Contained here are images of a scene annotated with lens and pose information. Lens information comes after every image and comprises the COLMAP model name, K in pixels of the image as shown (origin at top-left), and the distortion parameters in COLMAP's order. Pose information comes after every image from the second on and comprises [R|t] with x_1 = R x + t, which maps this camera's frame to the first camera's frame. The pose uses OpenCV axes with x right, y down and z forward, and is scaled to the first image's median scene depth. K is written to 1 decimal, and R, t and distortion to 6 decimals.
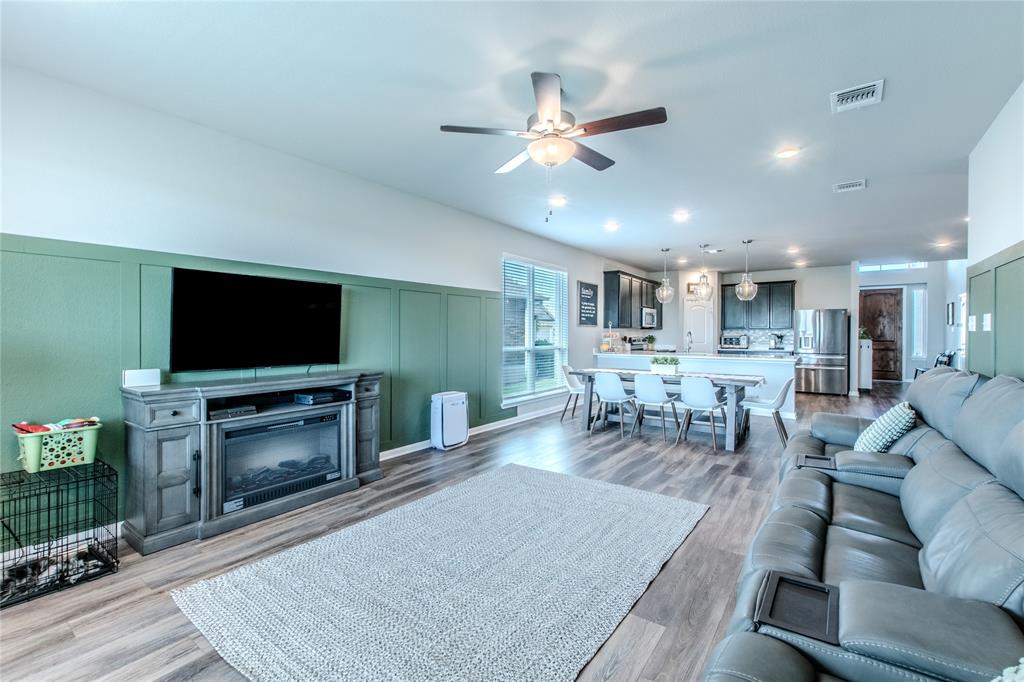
lens RADIAL K [[440.8, 0, 512.0], [0, 440.8, 341.0], [0, 0, 1]] dist [0.003079, 0.000058]
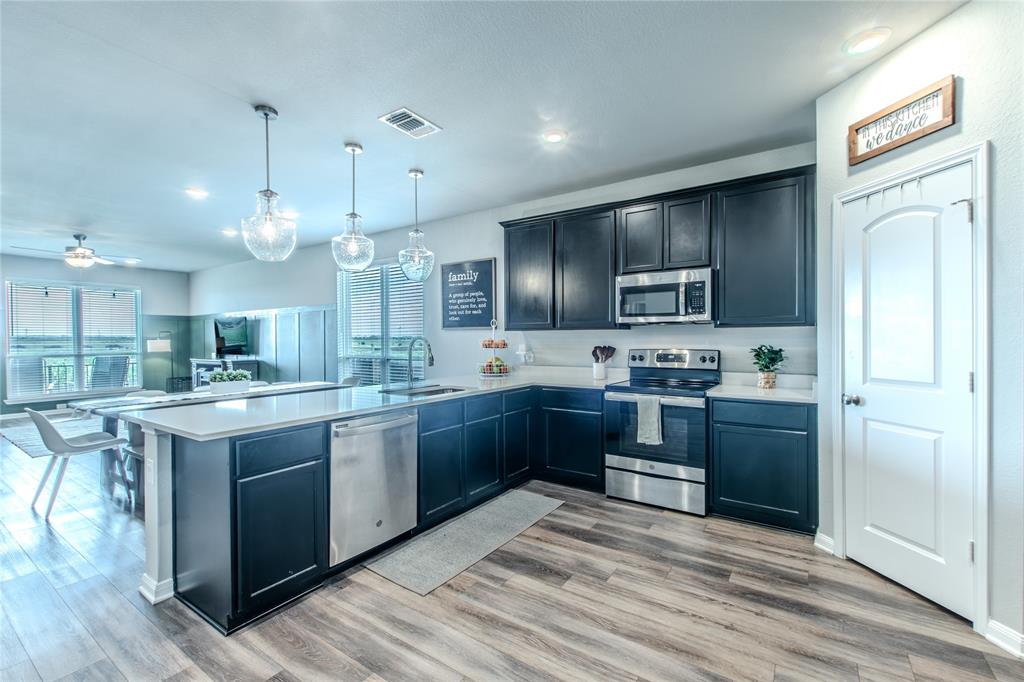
lens RADIAL K [[443.1, 0, 512.0], [0, 443.1, 341.0], [0, 0, 1]] dist [0.008117, -0.000083]
pose [[0.040476, -0.001022, -0.999180, 1.729710], [-0.008303, 0.999965, -0.001360, -0.033796], [0.999146, 0.008351, 0.040466, 2.198058]]
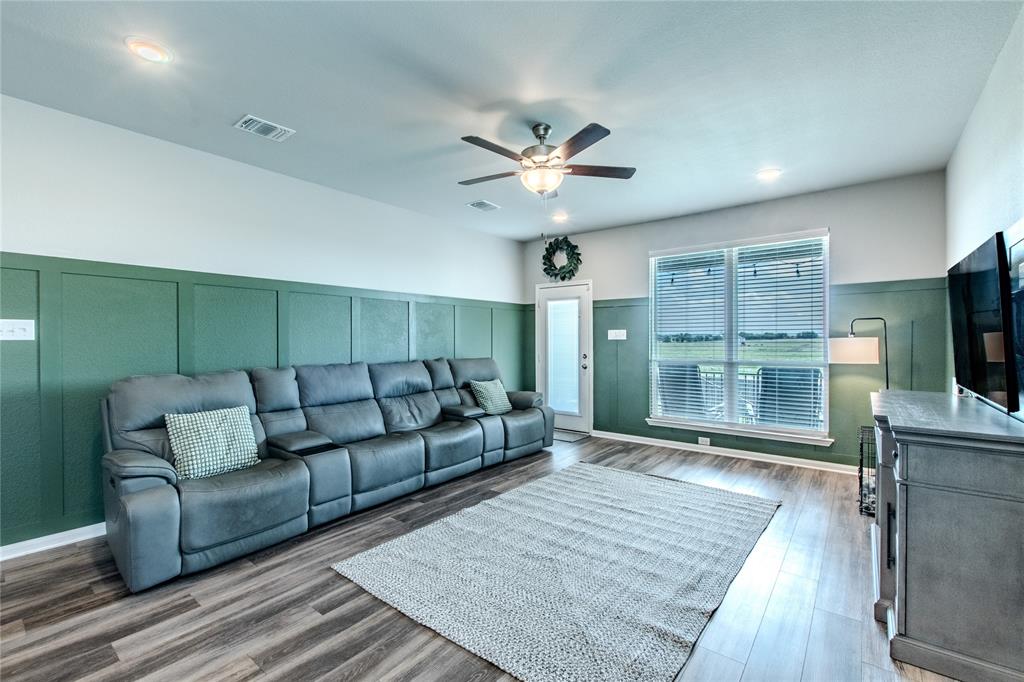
lens RADIAL K [[440.8, 0, 512.0], [0, 440.8, 341.0], [0, 0, 1]] dist [0.003079, 0.000058]
pose [[-0.999248, -0.006406, 0.038230, 0.086563], [-0.005713, 0.999818, 0.018216, -0.034451], [-0.038340, 0.017984, -0.999103, 1.513407]]
